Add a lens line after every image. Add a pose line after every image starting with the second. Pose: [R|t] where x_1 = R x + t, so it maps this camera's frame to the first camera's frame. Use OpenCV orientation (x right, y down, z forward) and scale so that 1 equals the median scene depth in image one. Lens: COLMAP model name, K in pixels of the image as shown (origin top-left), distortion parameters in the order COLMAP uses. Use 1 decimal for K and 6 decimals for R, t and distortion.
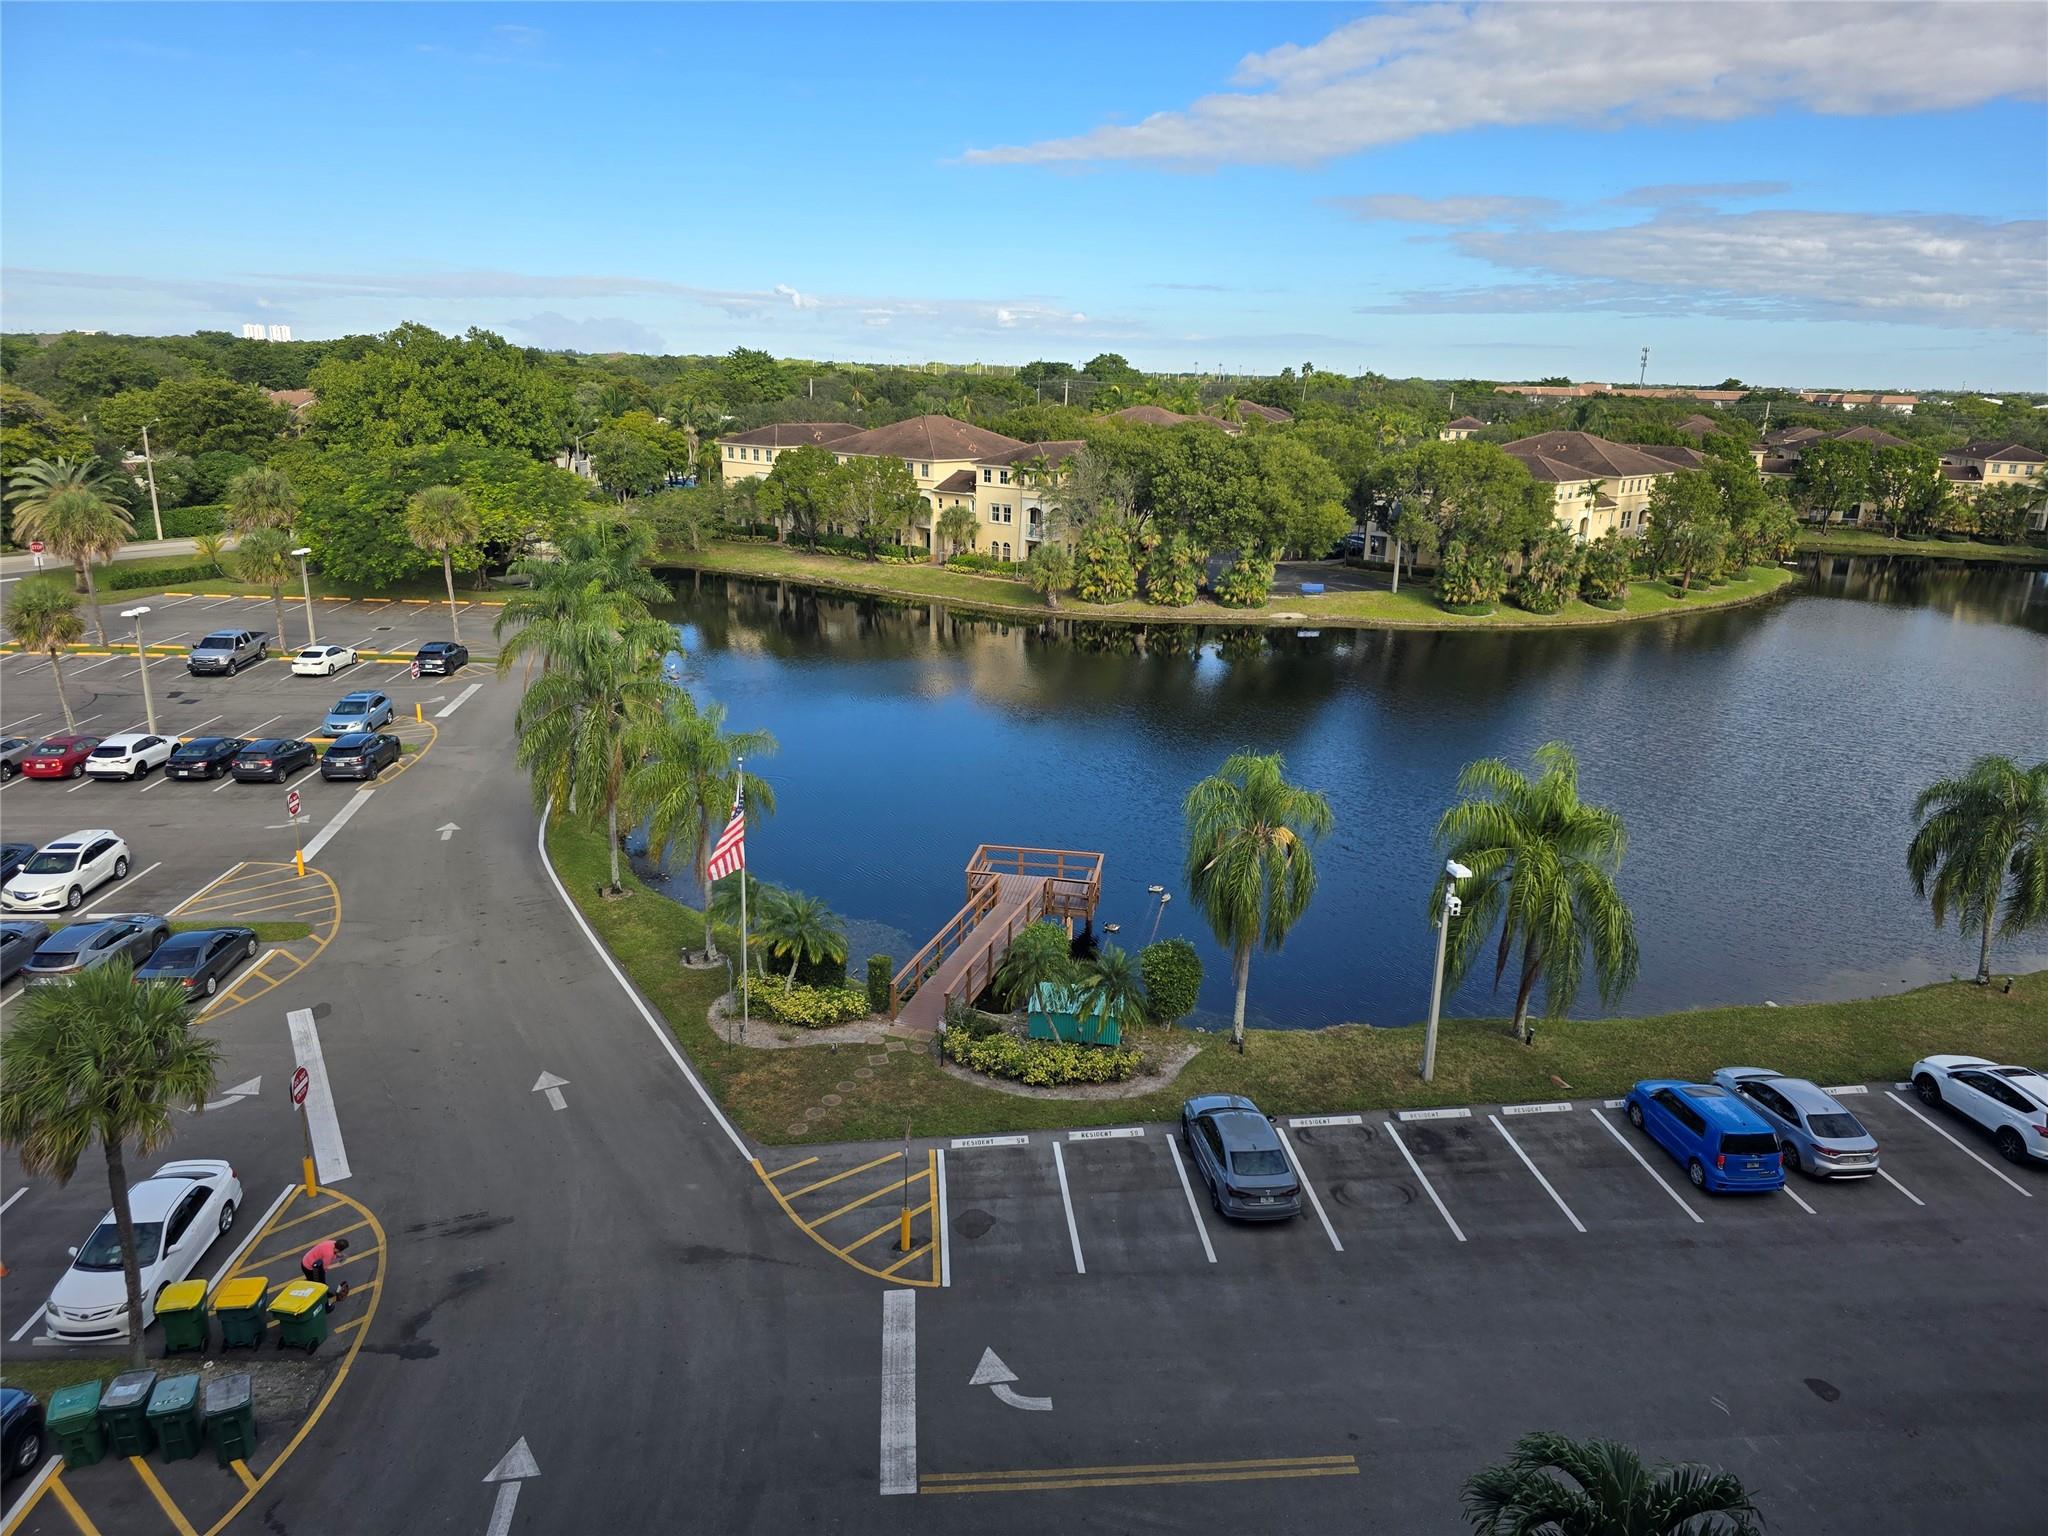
lens RADIAL K [[1367.2, 0, 1037.0], [0, 1367.2, 770.5], [0, 0, 1]] dist [0.070134, -0.064822]
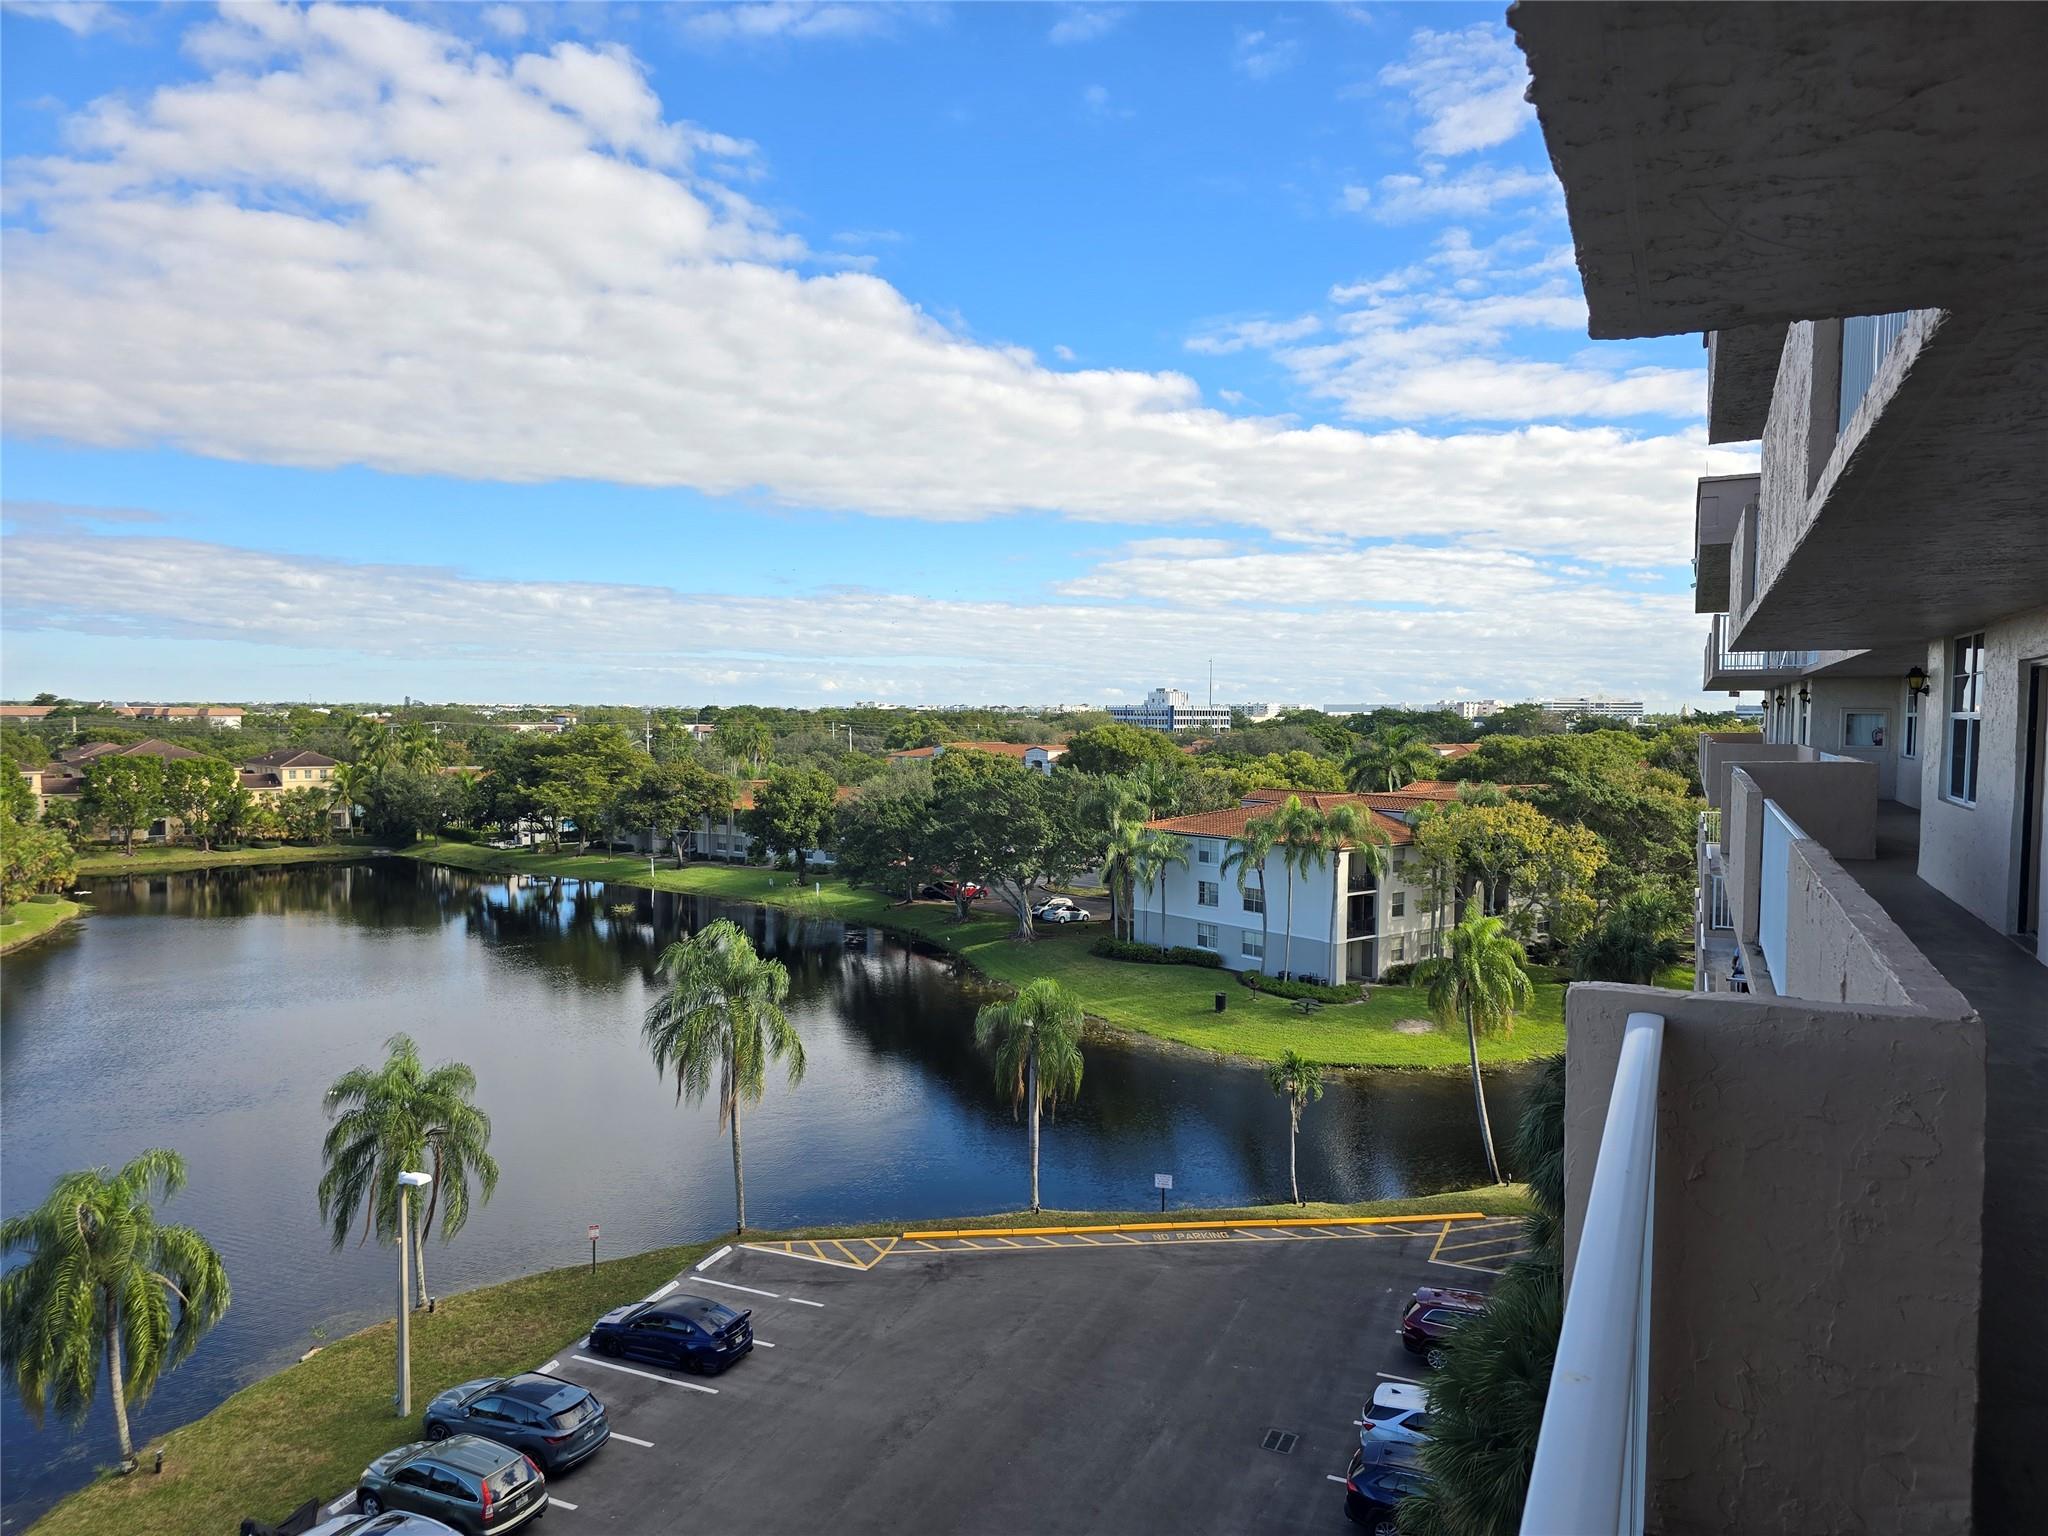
lens RADIAL K [[1373.4, 0, 1019.1], [0, 1373.4, 767.1], [0, 0, 1]] dist [0.071247, -0.071532]
pose [[0.506597, -0.058921, 0.860167, 0.115541], [0.246109, 0.966036, -0.078773, -0.013298], [-0.826311, 0.251602, 0.503892, 0.052385]]
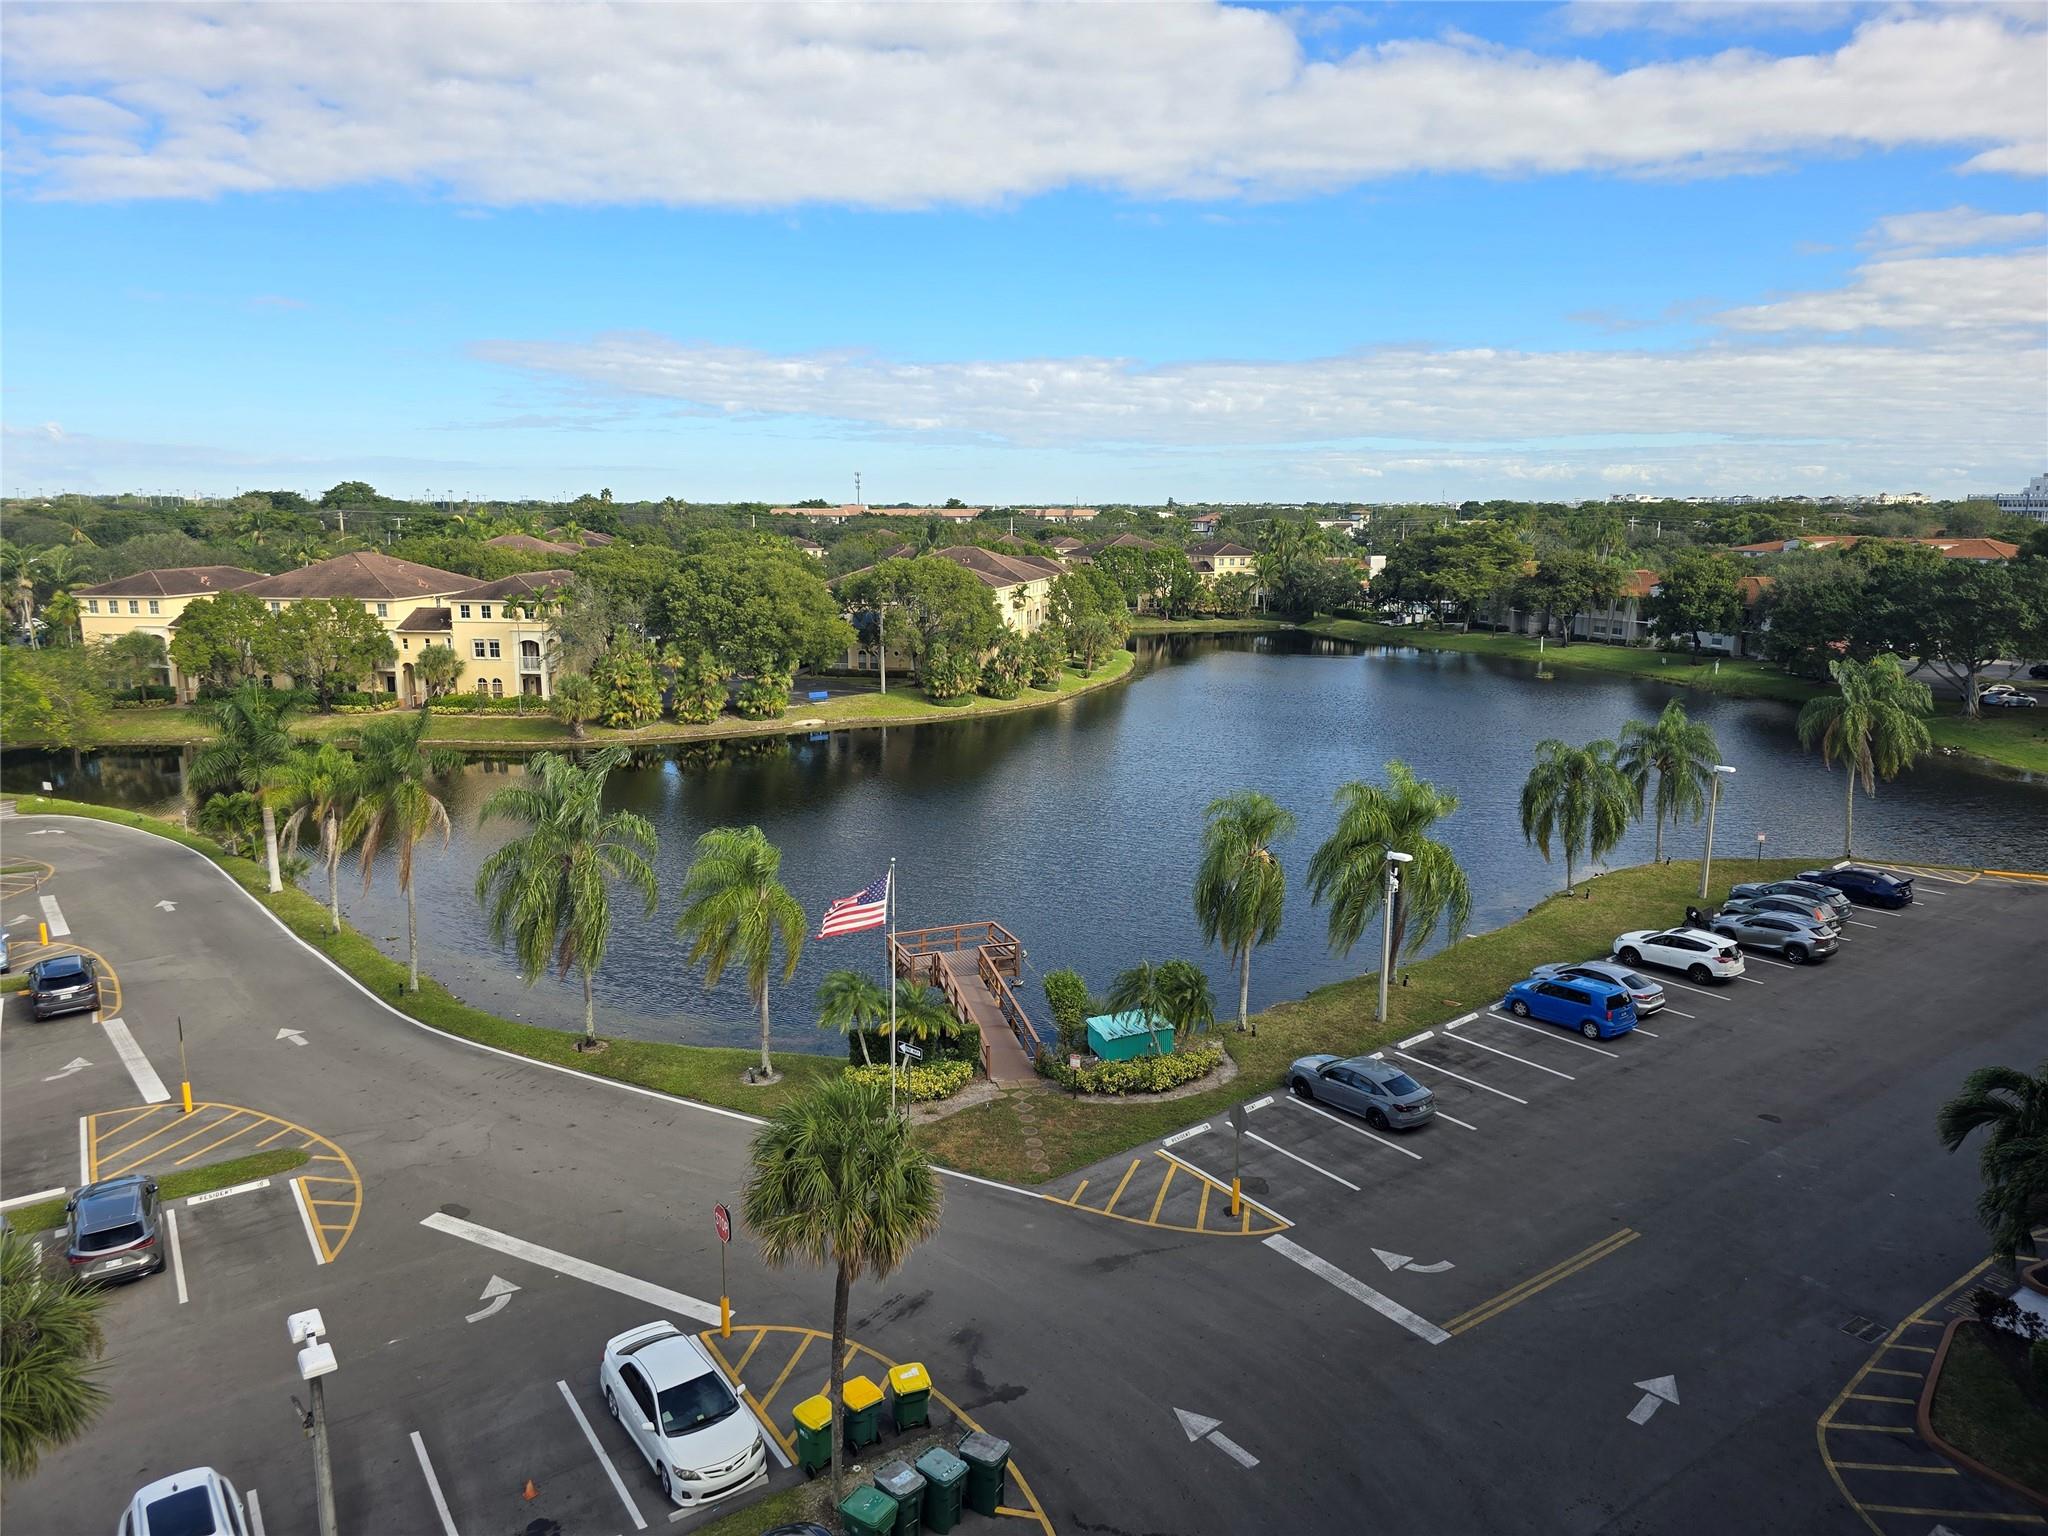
lens RADIAL K [[1373.4, 0, 1019.1], [0, 1373.4, 767.1], [0, 0, 1]] dist [0.071247, -0.071532]
pose [[0.861087, -0.121039, 0.493840, -0.206842], [0.163578, 0.985564, -0.043664, -0.004991], [-0.481426, 0.118380, 0.868456, -0.004408]]
